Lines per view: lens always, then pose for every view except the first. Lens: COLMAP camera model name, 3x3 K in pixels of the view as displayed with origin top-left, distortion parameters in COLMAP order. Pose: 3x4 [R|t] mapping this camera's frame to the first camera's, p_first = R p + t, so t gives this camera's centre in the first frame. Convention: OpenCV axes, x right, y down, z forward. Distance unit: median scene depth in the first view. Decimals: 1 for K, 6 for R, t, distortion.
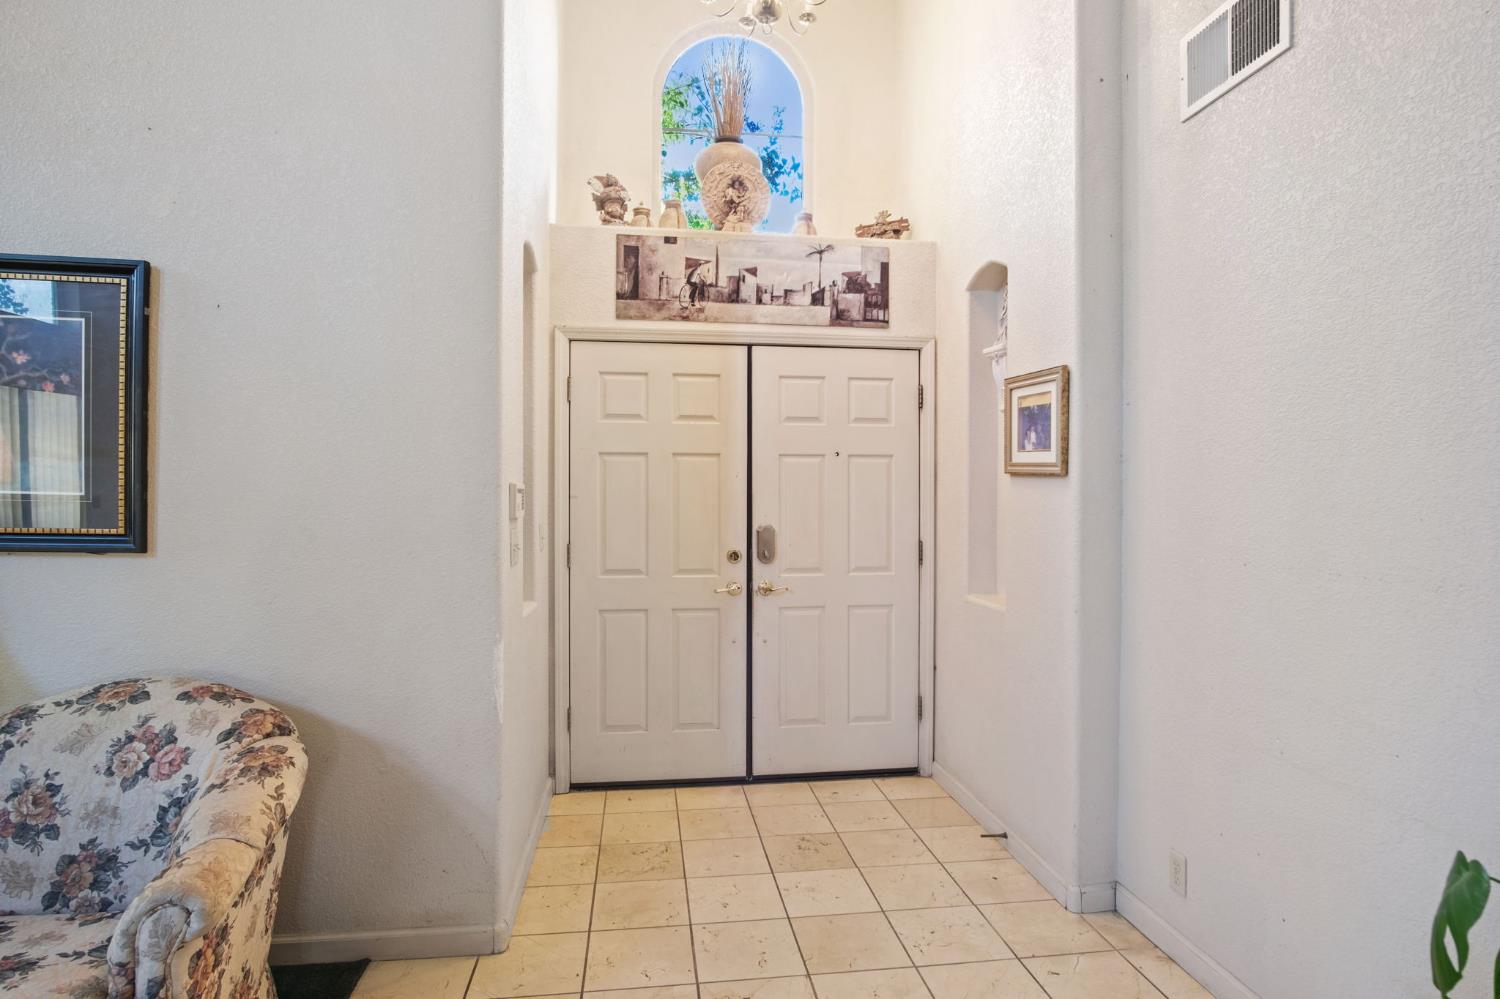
lens RADIAL K [[795.6, 0, 749.9], [0, 795.6, 501.3], [0, 0, 1]] dist [-0.004245, 0.003450]
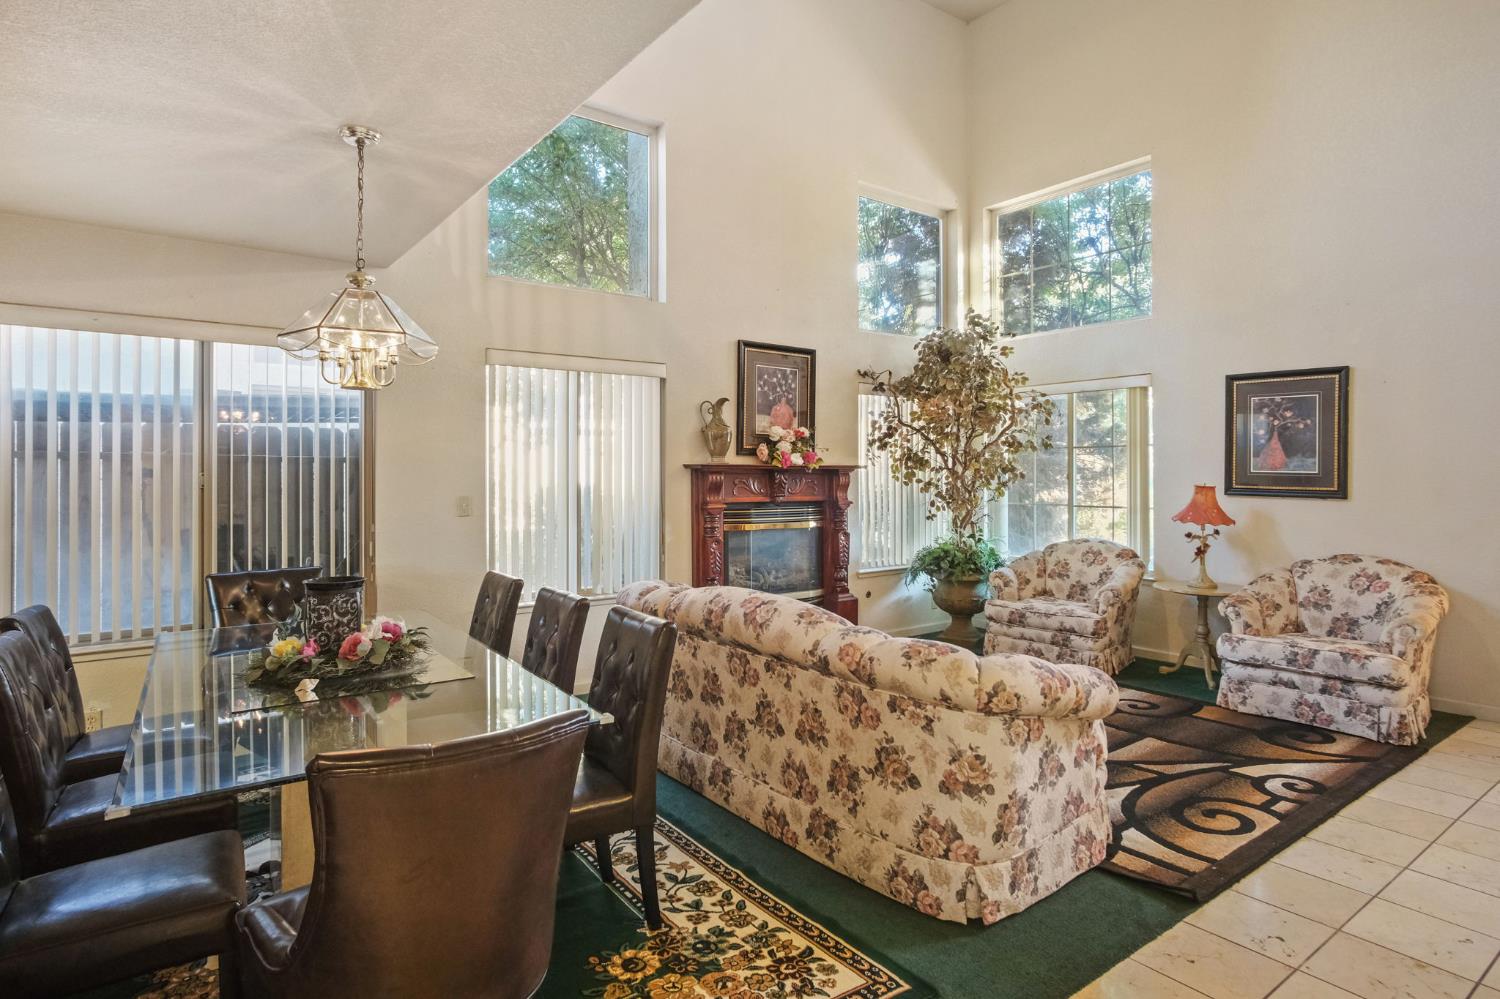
lens RADIAL K [[795.6, 0, 751.1], [0, 795.6, 490.6], [0, 0, 1]] dist [-0.004245, 0.003450]
pose [[0.469624, 0.003051, -0.882861, 0.463556], [0.003572, 0.999979, 0.005355, 0.028371], [0.882859, -0.005668, 0.469603, -1.732229]]
